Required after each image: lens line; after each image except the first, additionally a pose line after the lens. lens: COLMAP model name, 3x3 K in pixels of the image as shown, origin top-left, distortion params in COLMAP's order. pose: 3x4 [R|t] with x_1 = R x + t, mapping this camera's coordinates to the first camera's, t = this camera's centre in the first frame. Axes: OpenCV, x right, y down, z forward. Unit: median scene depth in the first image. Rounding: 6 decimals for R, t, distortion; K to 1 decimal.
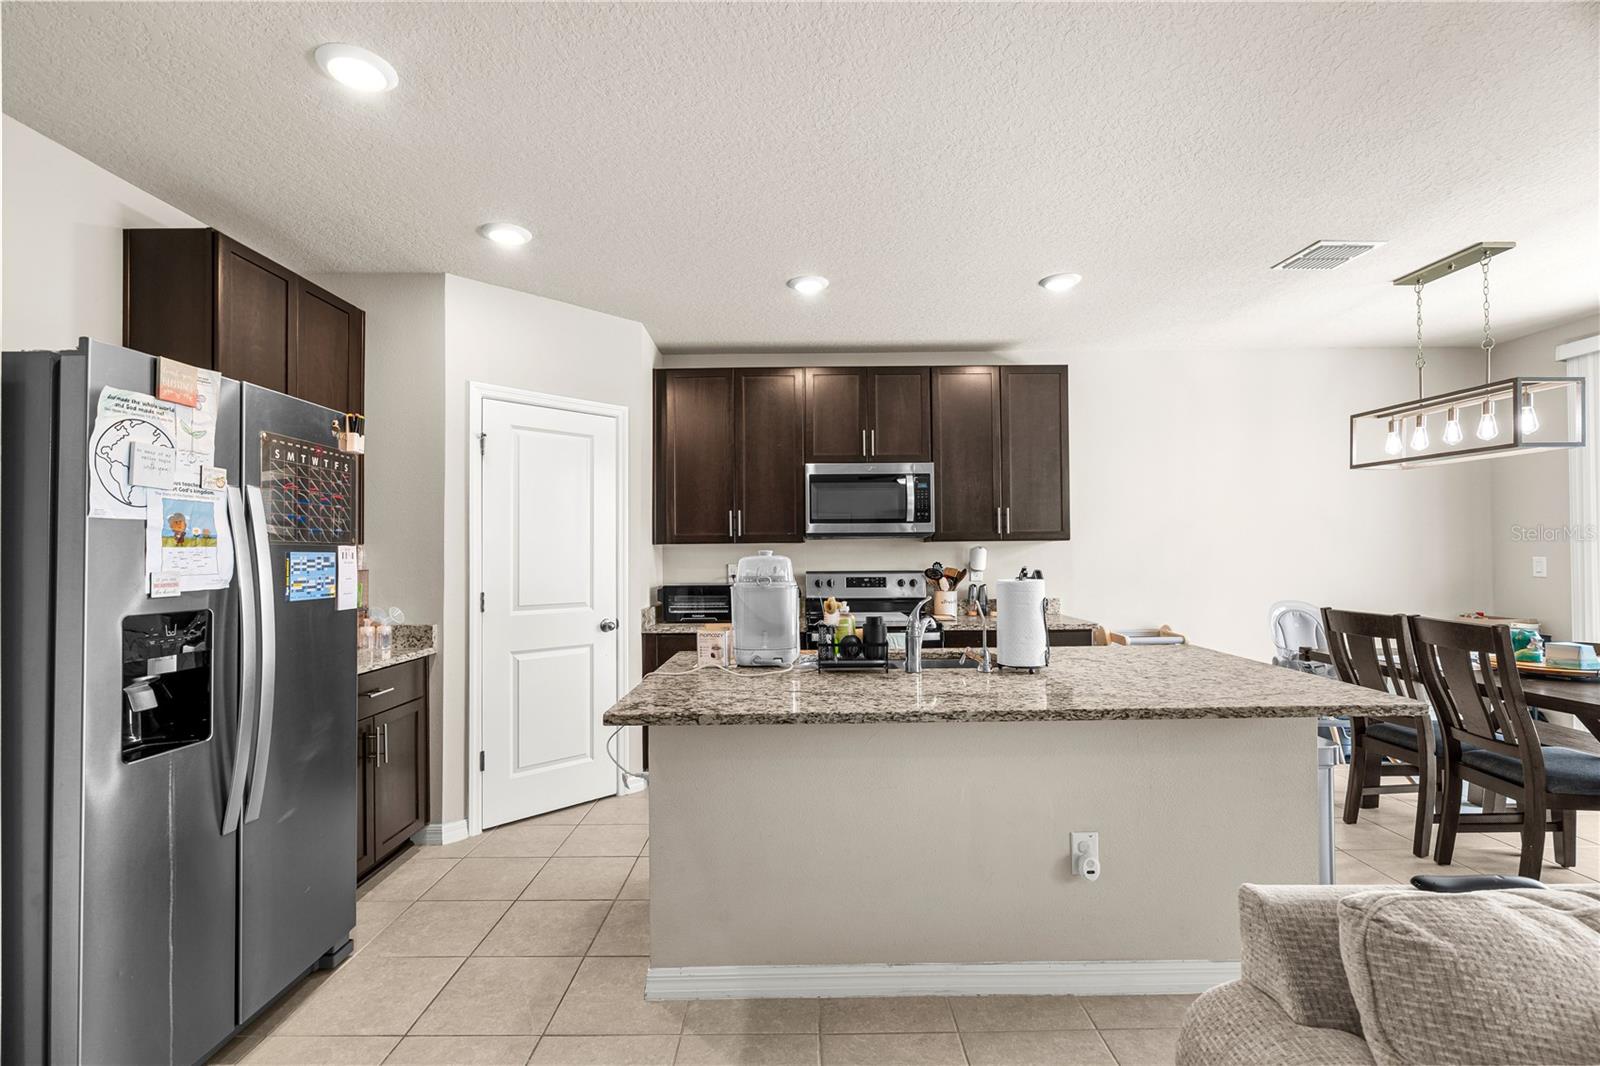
lens RADIAL K [[733.1, 0, 806.9], [0, 733.1, 543.0], [0, 0, 1]] dist [0.001982, 0.000456]
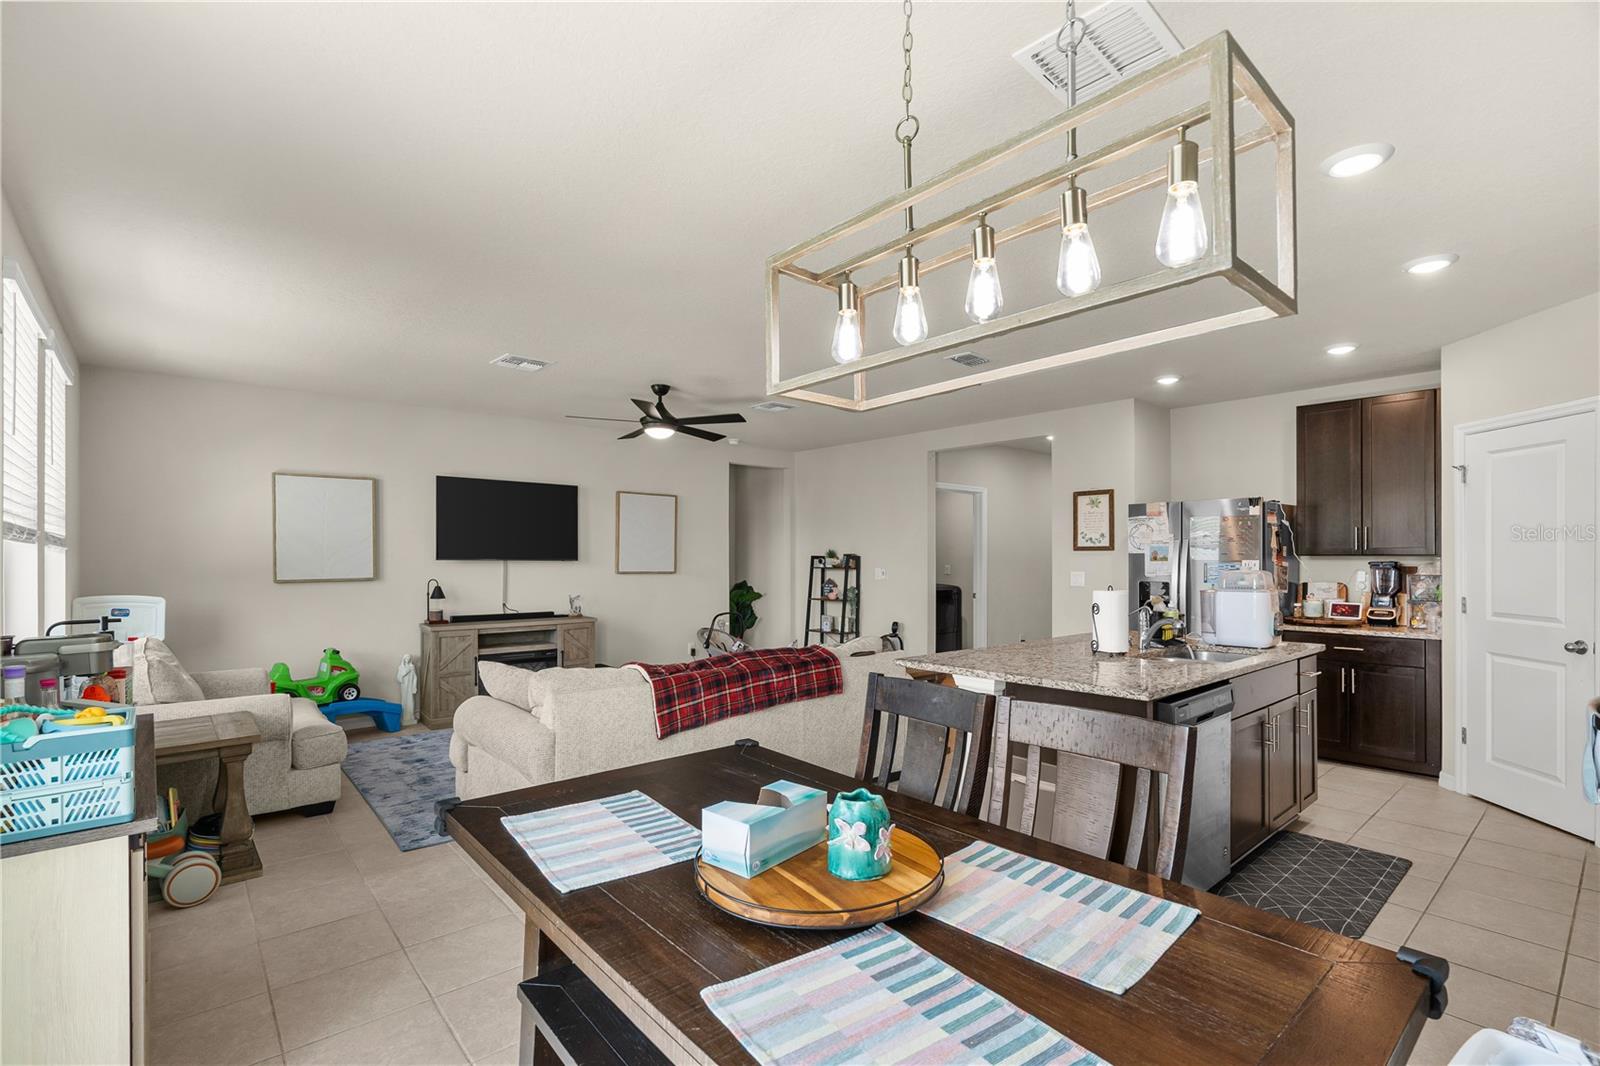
lens RADIAL K [[733.1, 0, 804.3], [0, 733.1, 557.4], [0, 0, 1]] dist [0.001982, 0.000456]
pose [[-0.753923, 0.009146, -0.656899, 1.183232], [0.015595, 0.999870, -0.003978, -0.011041], [0.656777, -0.013244, -0.753968, 1.200516]]
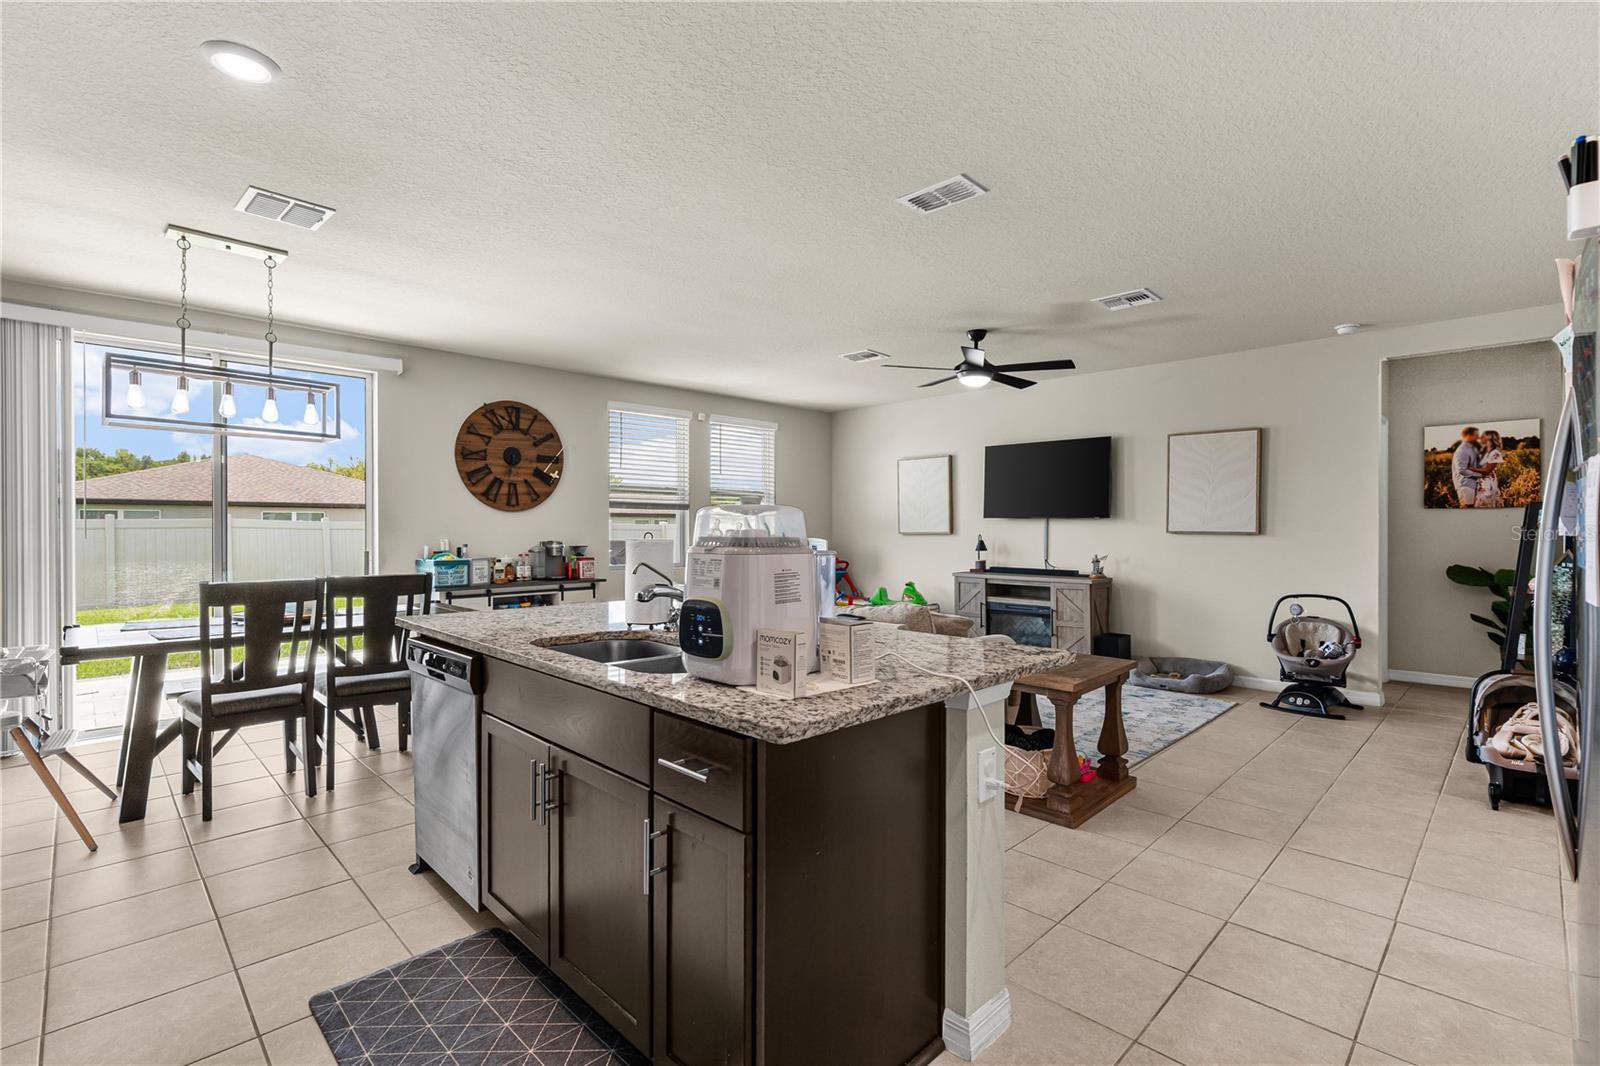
lens RADIAL K [[733.1, 0, 795.3], [0, 733.1, 529.5], [0, 0, 1]] dist [0.001982, 0.000456]
pose [[-0.692939, 0.006846, 0.720964, -0.417545], [-0.003118, 0.999917, -0.012492, 0.034564], [-0.720990, -0.010904, -0.692860, 1.114531]]
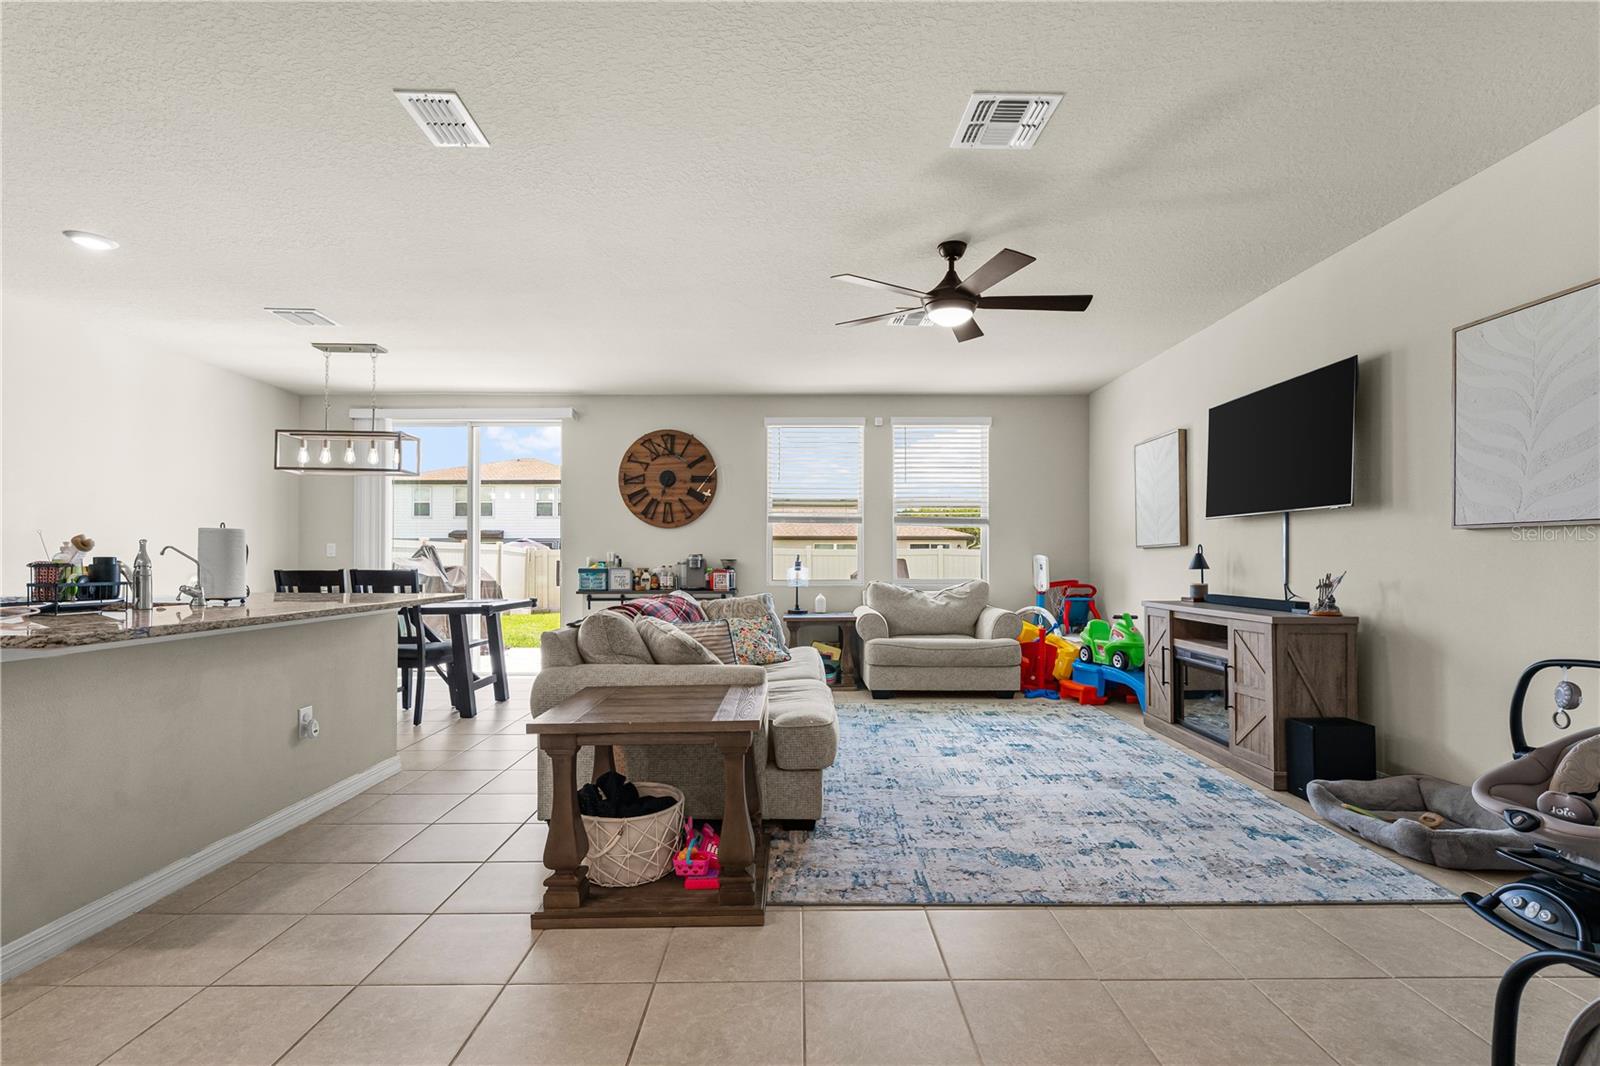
lens RADIAL K [[733.1, 0, 782.7], [0, 733.1, 552.7], [0, 0, 1]] dist [0.001982, 0.000456]
pose [[0.023548, 0.020636, 0.999510, -0.638920], [-0.013500, 0.999702, -0.020322, 0.074073], [-0.999632, -0.013015, 0.023820, 0.039699]]
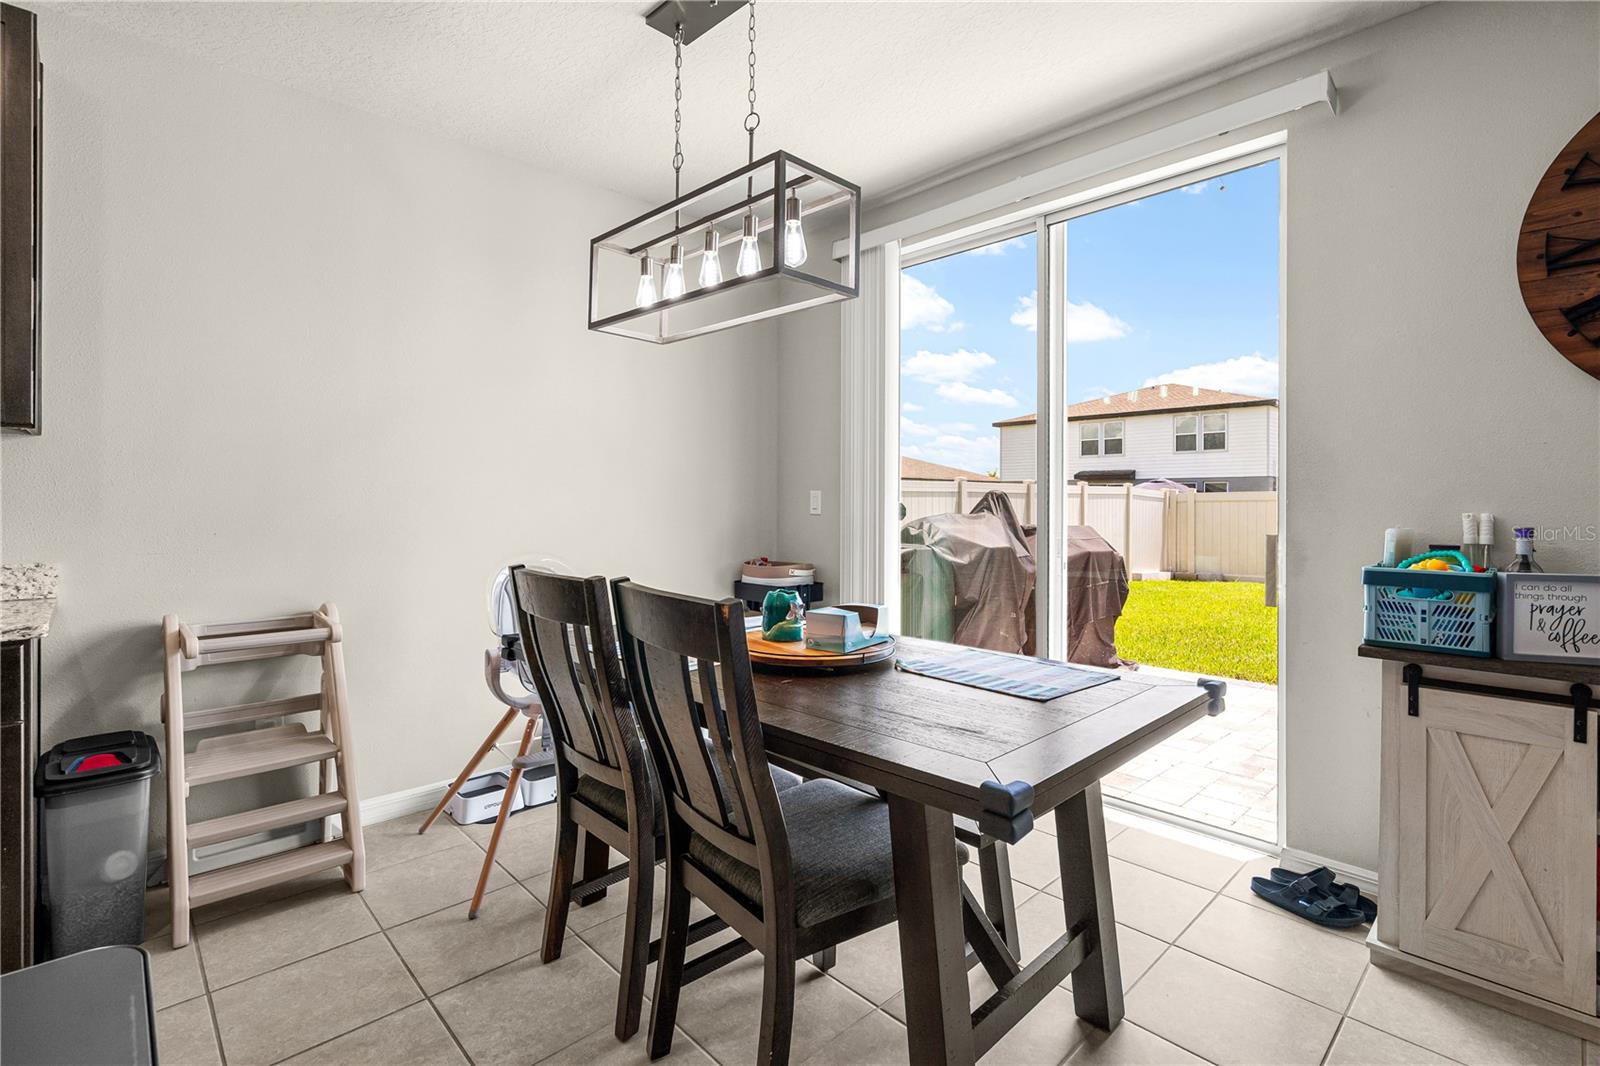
lens RADIAL K [[733.1, 0, 803.9], [0, 733.1, 500.7], [0, 0, 1]] dist [0.001982, 0.000456]
pose [[0.726998, 0.012570, 0.686525, 0.506489], [-0.020035, 0.999795, 0.002910, 0.037532], [-0.686347, -0.015870, 0.727101, 0.486711]]
